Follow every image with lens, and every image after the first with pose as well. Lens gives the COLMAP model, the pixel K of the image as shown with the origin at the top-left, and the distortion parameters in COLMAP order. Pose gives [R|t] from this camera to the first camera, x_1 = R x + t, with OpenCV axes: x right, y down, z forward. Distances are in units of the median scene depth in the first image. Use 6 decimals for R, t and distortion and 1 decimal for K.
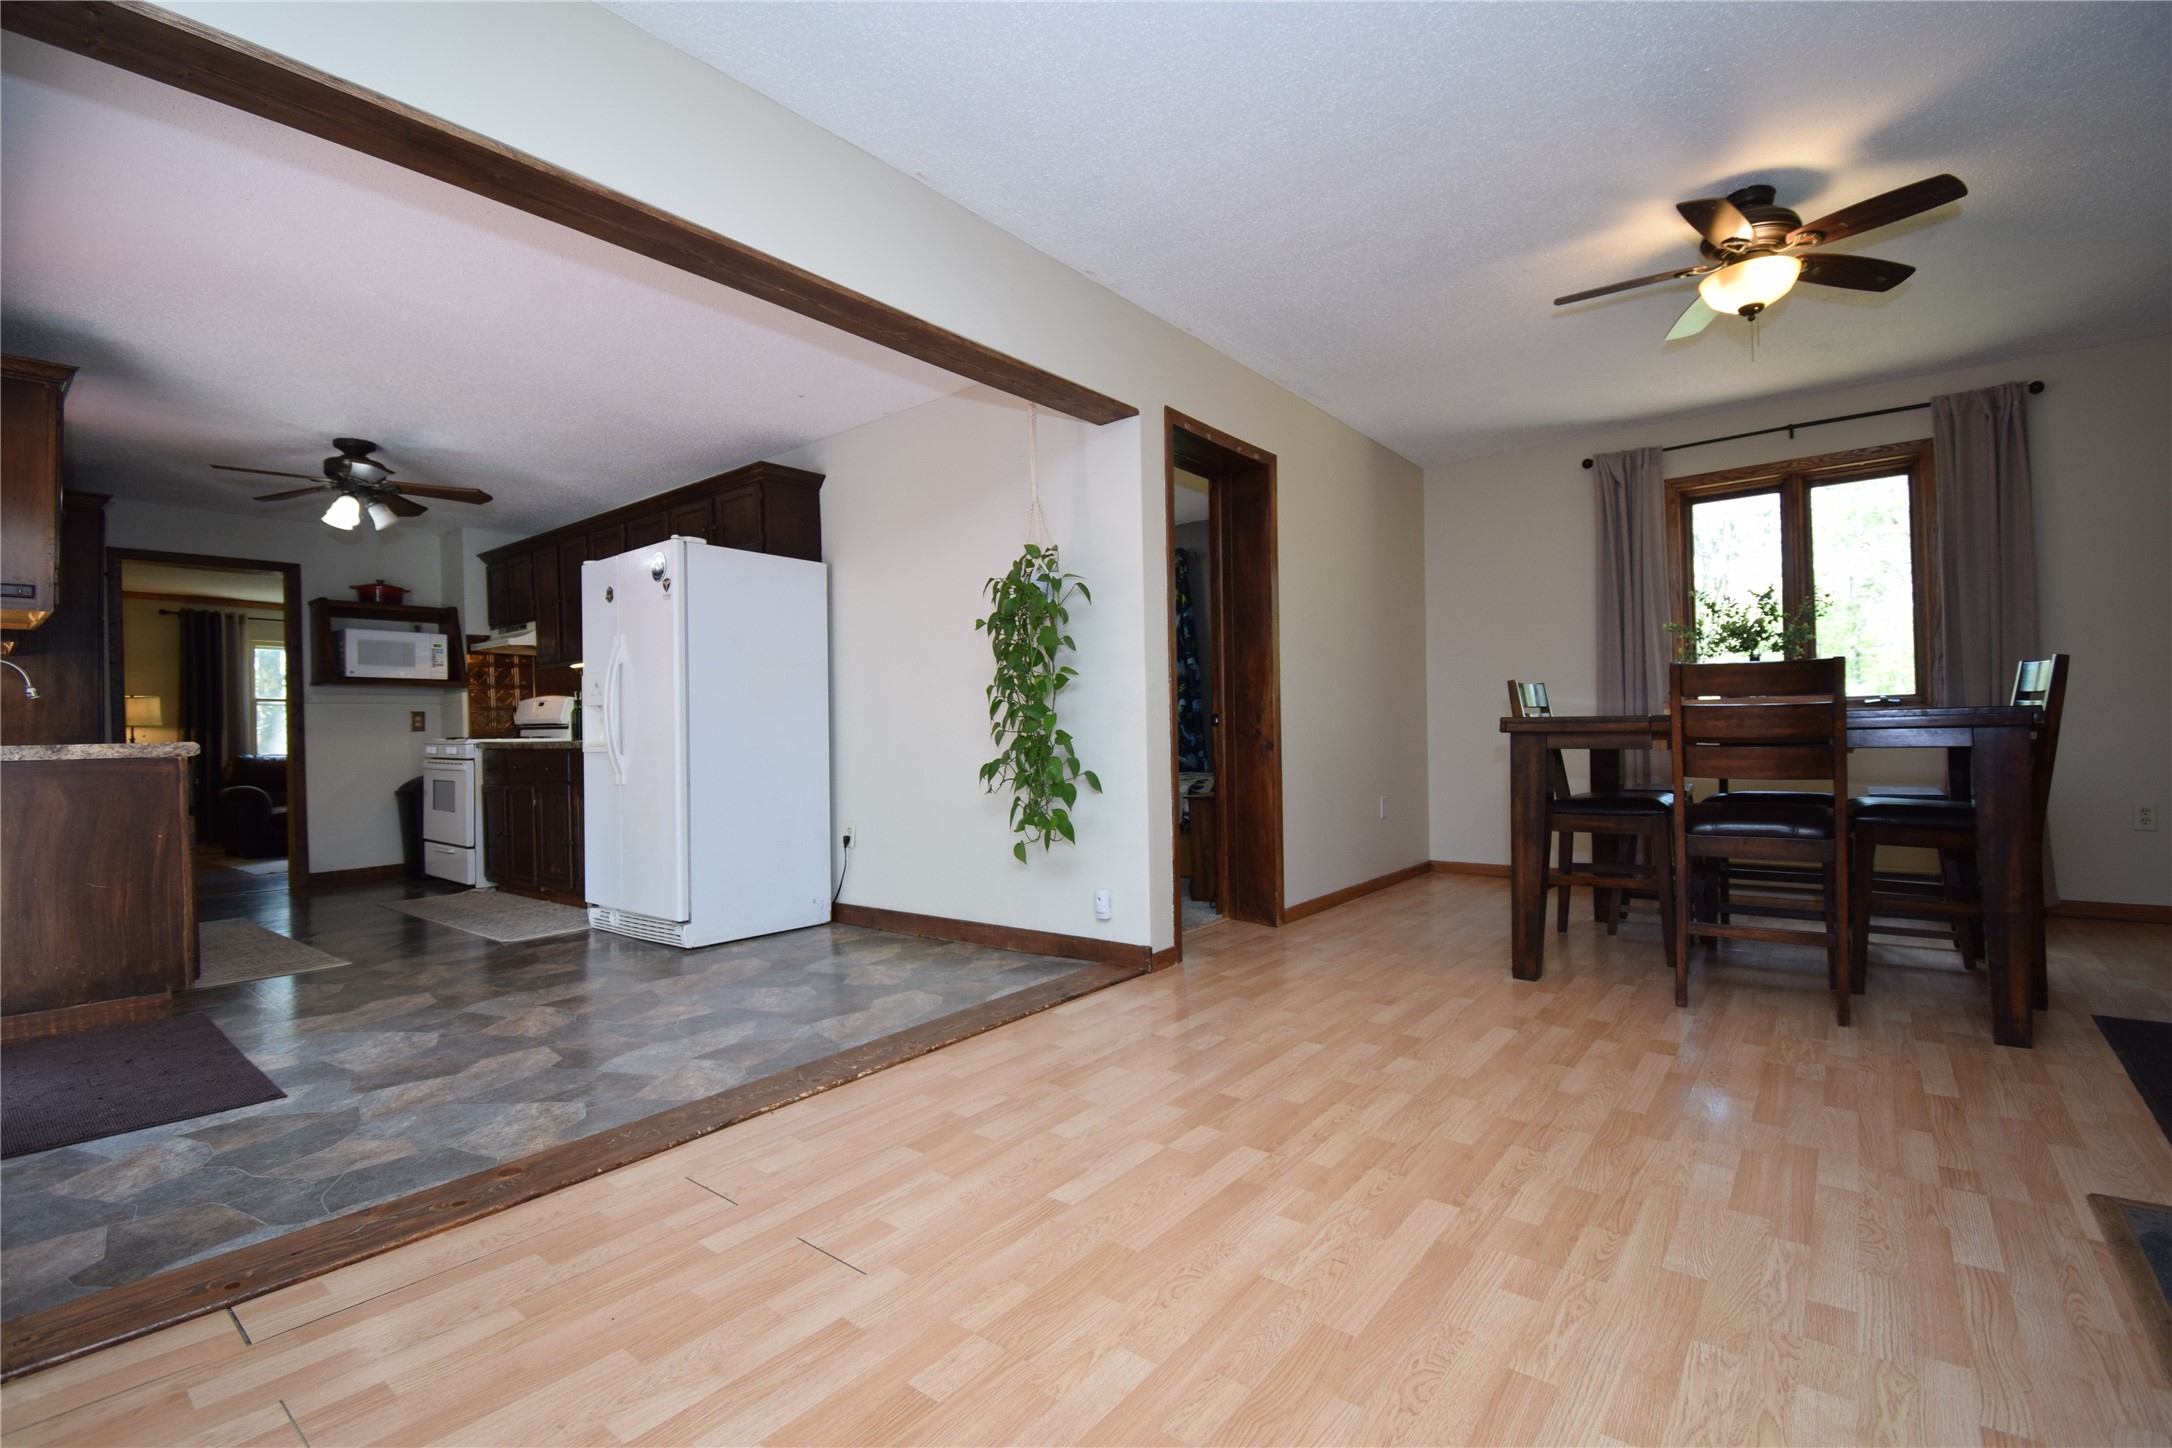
lens RADIAL K [[983.9, 0, 1091.9], [0, 983.9, 722.3], [0, 0, 1]] dist [0.026073, -0.030707]
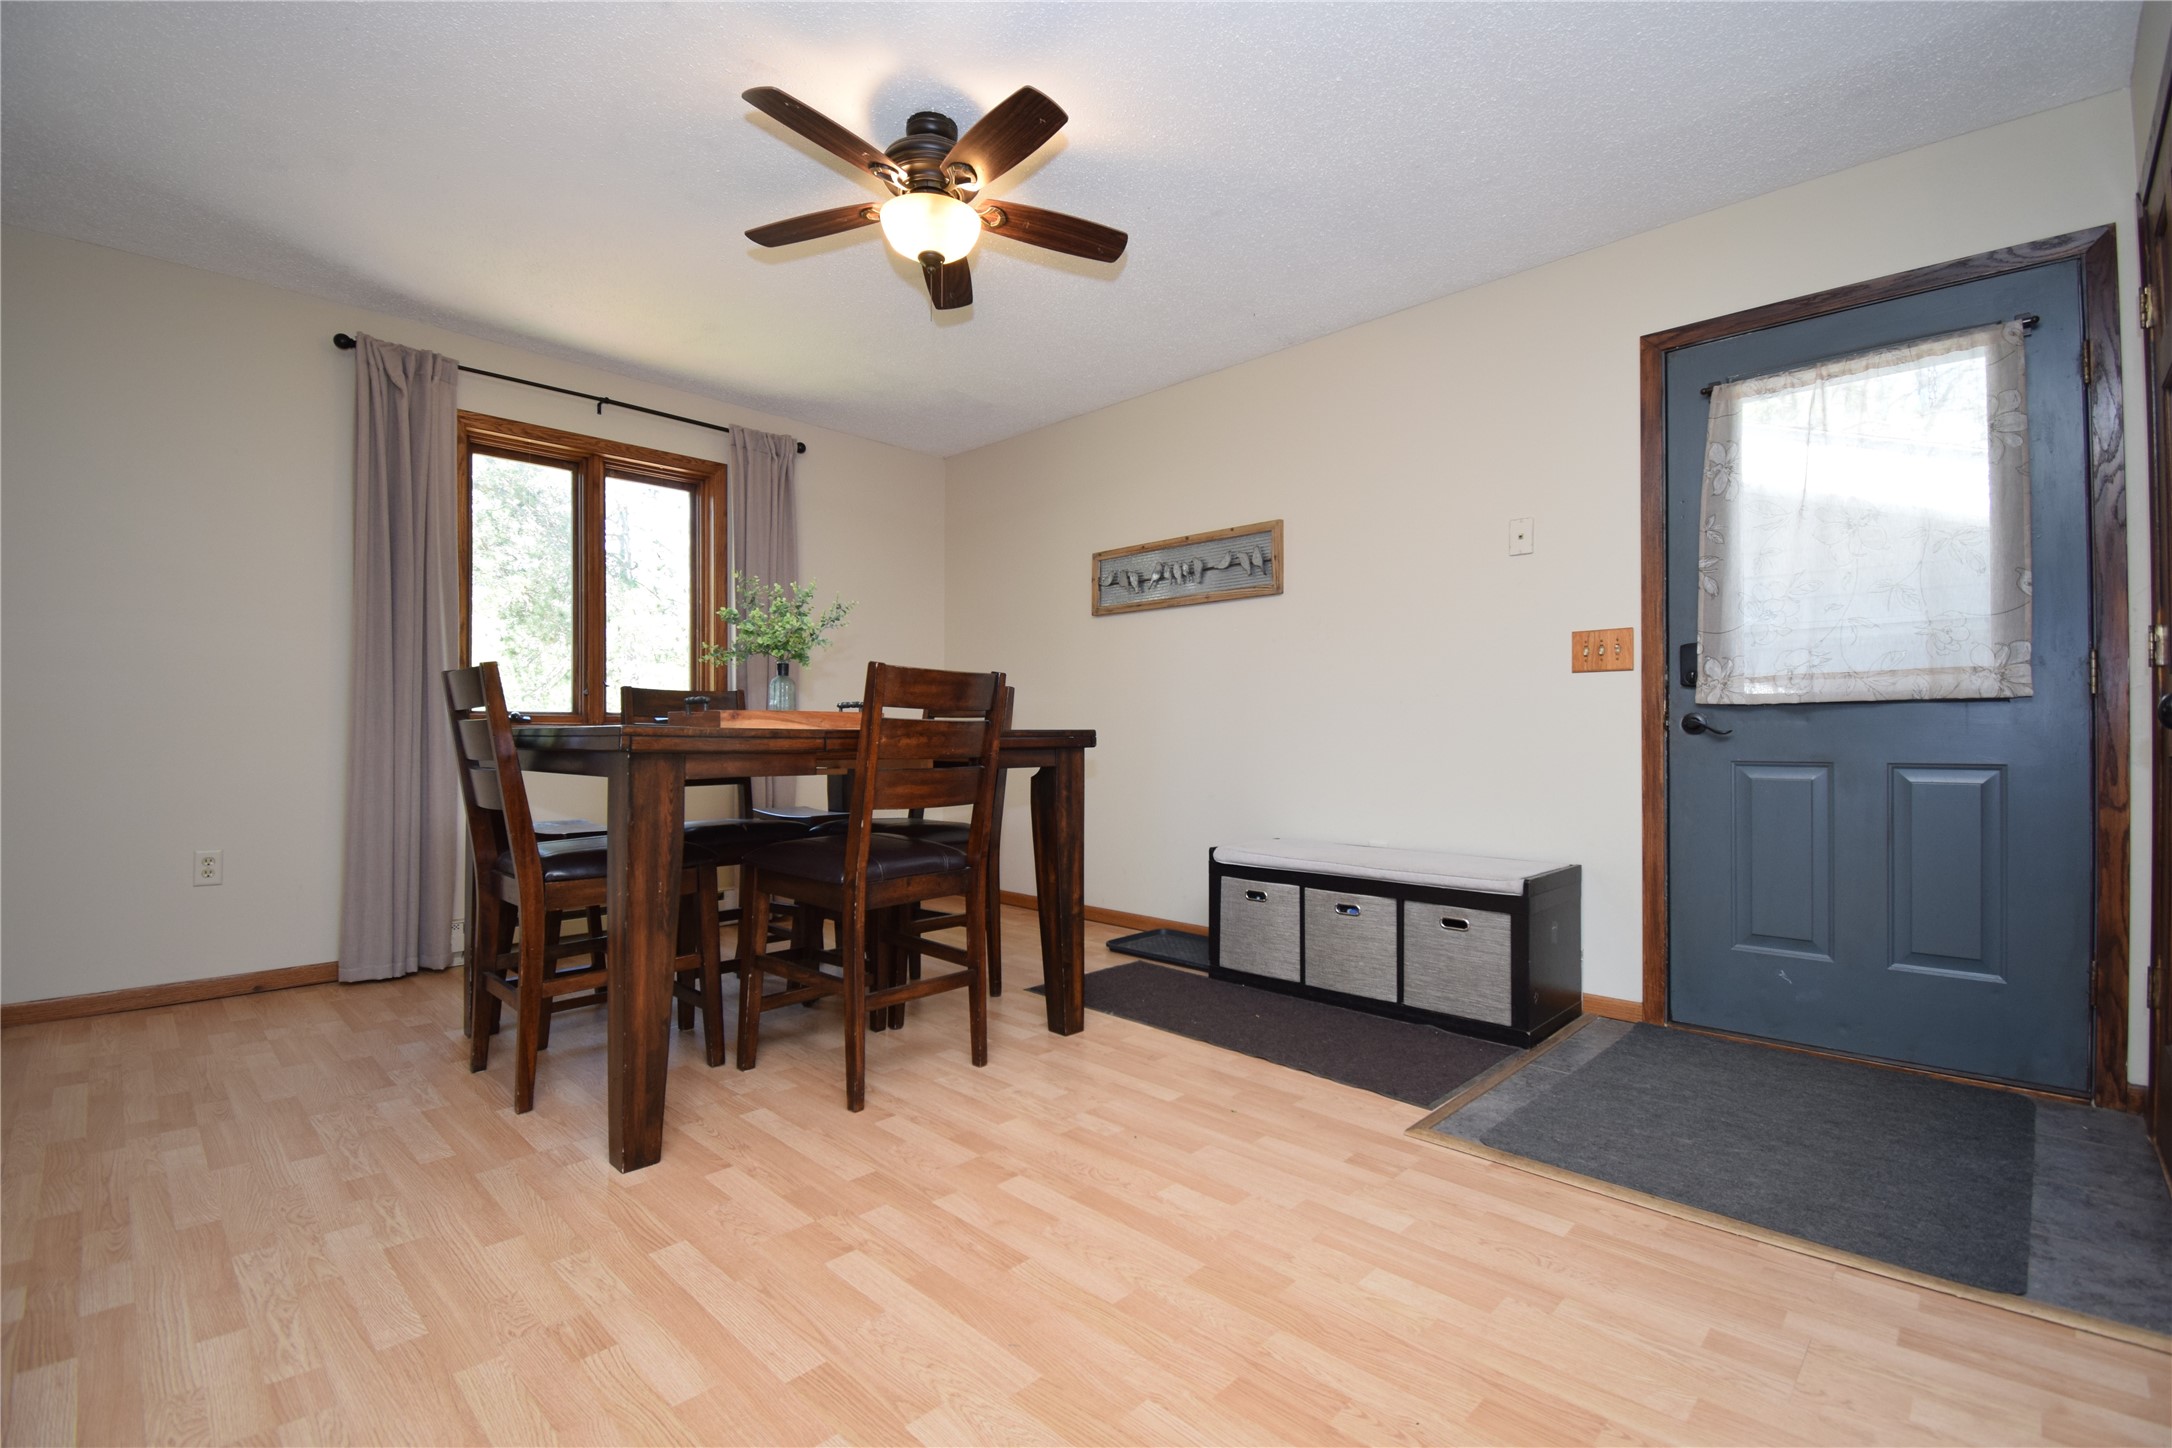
lens RADIAL K [[952.2, 0, 1036.8], [0, 952.2, 734.3], [0, 0, 1]] dist [0.013931, -0.027632]
pose [[0.093645, 0.018197, 0.995439, -0.133020], [-0.014020, 0.999758, -0.016957, 0.006523], [-0.995507, -0.012368, 0.093878, 0.796327]]
